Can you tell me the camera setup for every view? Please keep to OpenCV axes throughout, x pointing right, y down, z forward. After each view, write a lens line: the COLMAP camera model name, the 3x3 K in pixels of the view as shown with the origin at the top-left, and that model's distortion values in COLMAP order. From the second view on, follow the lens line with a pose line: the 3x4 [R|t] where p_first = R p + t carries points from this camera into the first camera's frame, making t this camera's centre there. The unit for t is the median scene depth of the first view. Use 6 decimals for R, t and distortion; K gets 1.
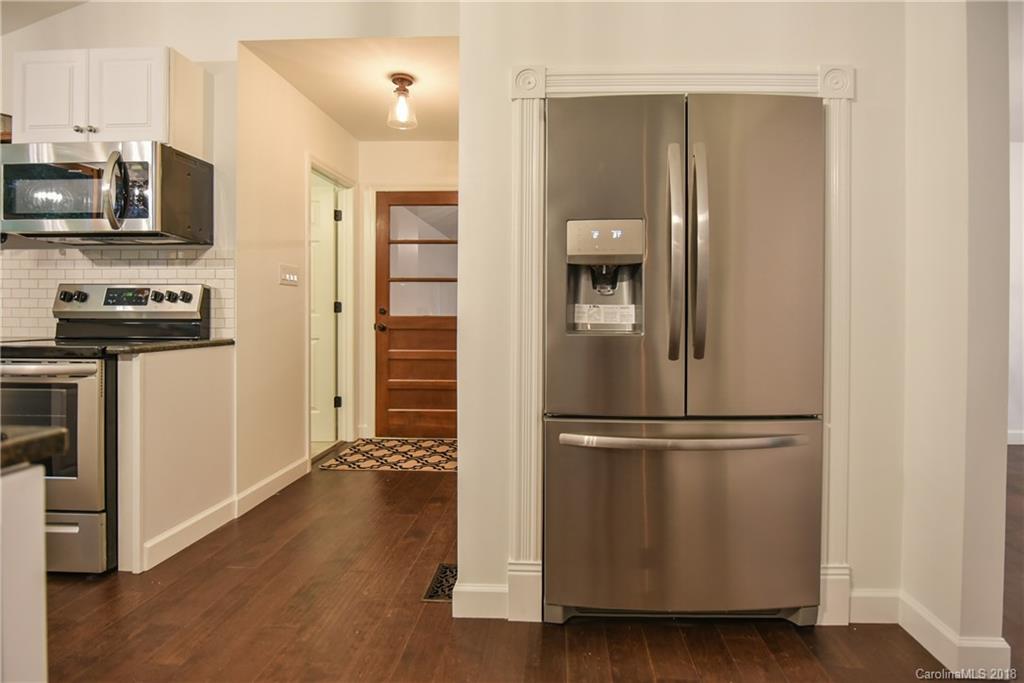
lens RADIAL K [[527.8, 0, 551.4], [0, 527.8, 313.5], [0, 0, 1]] dist [-0.023391, 0.000880]
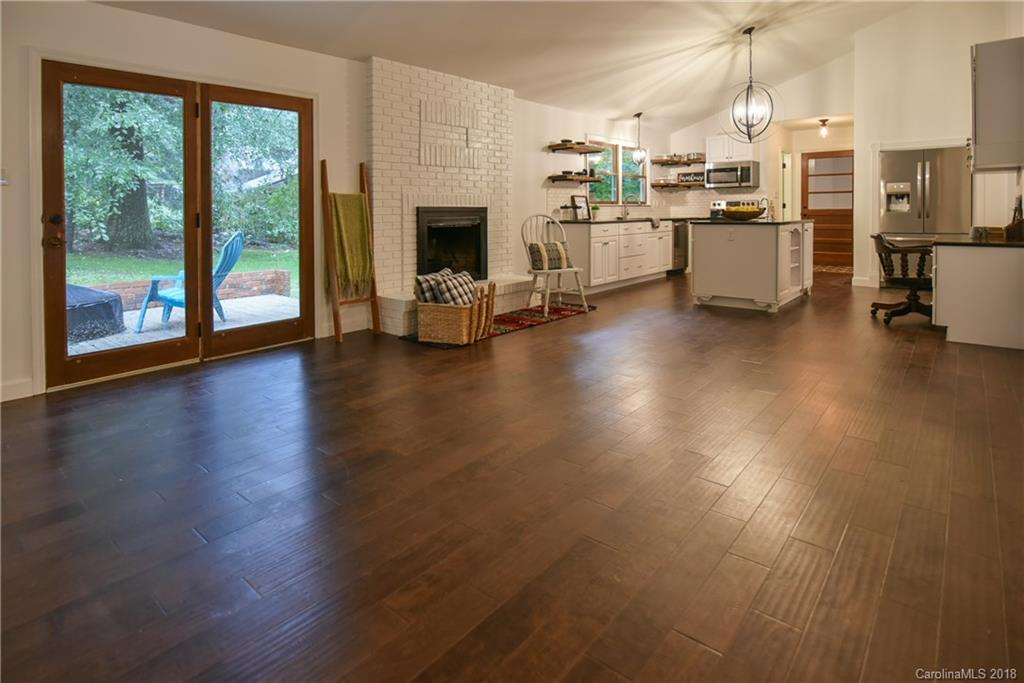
lens RADIAL K [[527.8, 0, 500.9], [0, 527.8, 227.3], [0, 0, 1]] dist [-0.023391, 0.000880]
pose [[0.752922, 0.007143, -0.658071, 0.268376], [0.013170, 0.999577, 0.025919, 0.008344], [0.657978, -0.028182, 0.752509, -2.423791]]
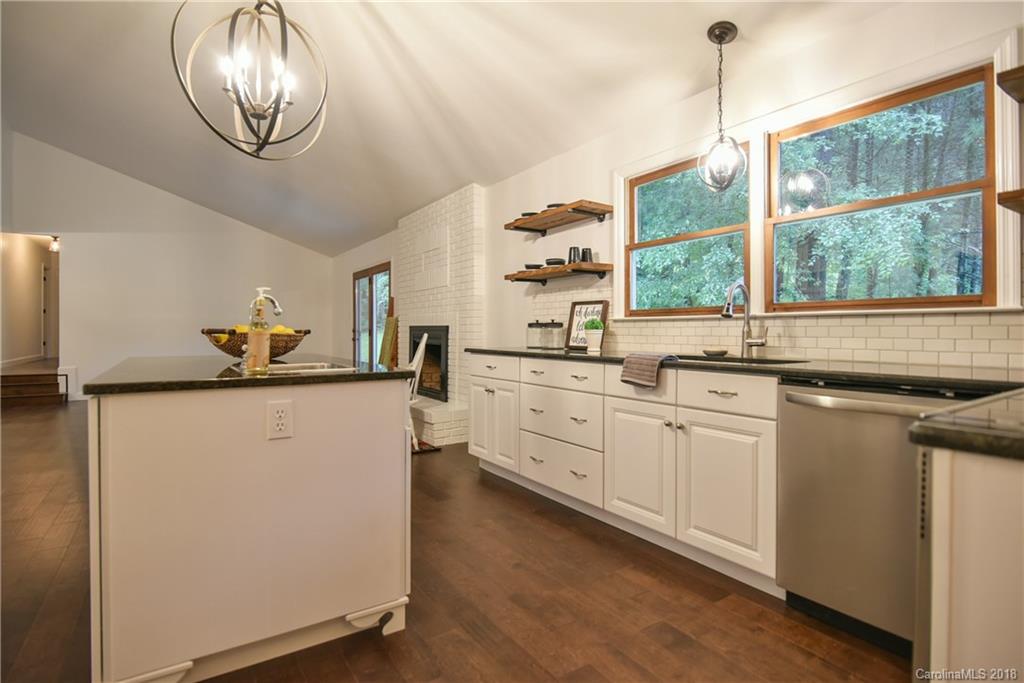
lens RADIAL K [[527.8, 0, 517.6], [0, 527.8, 338.6], [0, 0, 1]] dist [-0.023391, 0.000880]
pose [[-0.832091, -0.000282, -0.554639, -0.277669], [-0.008331, 0.999893, 0.011990, 0.003598], [0.554577, 0.014597, -0.832004, 0.893147]]
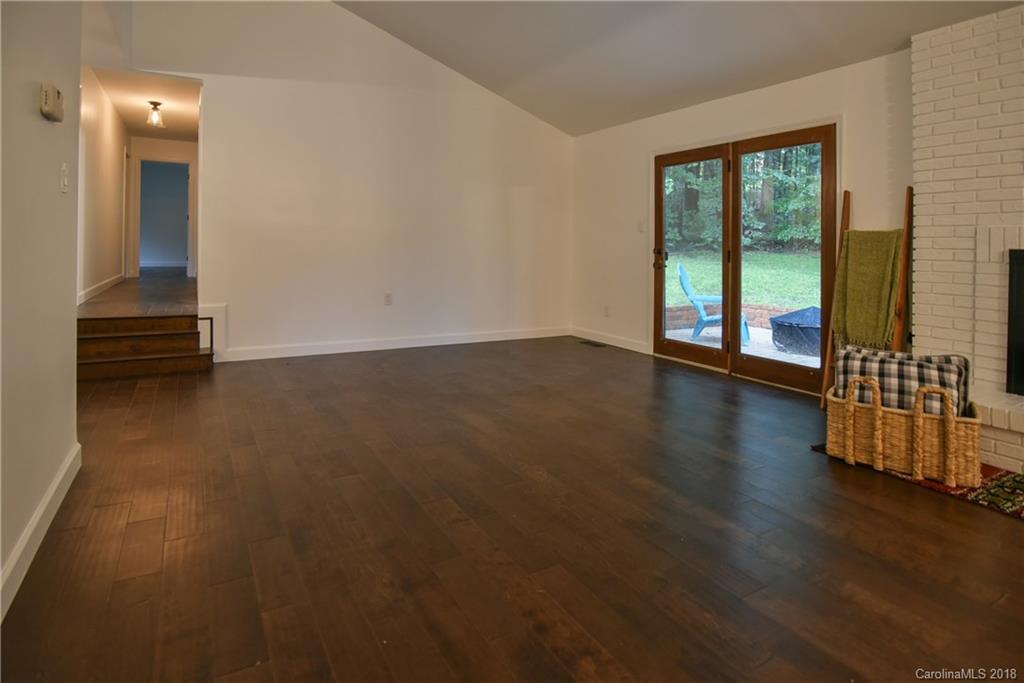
lens RADIAL K [[527.8, 0, 504.6], [0, 527.8, 231.2], [0, 0, 1]] dist [-0.023391, 0.000880]
pose [[-0.855977, -0.041449, -0.515349, 0.241683], [-0.031809, 0.999115, -0.027525, 0.005499], [0.516034, -0.007168, -0.856538, -0.867310]]
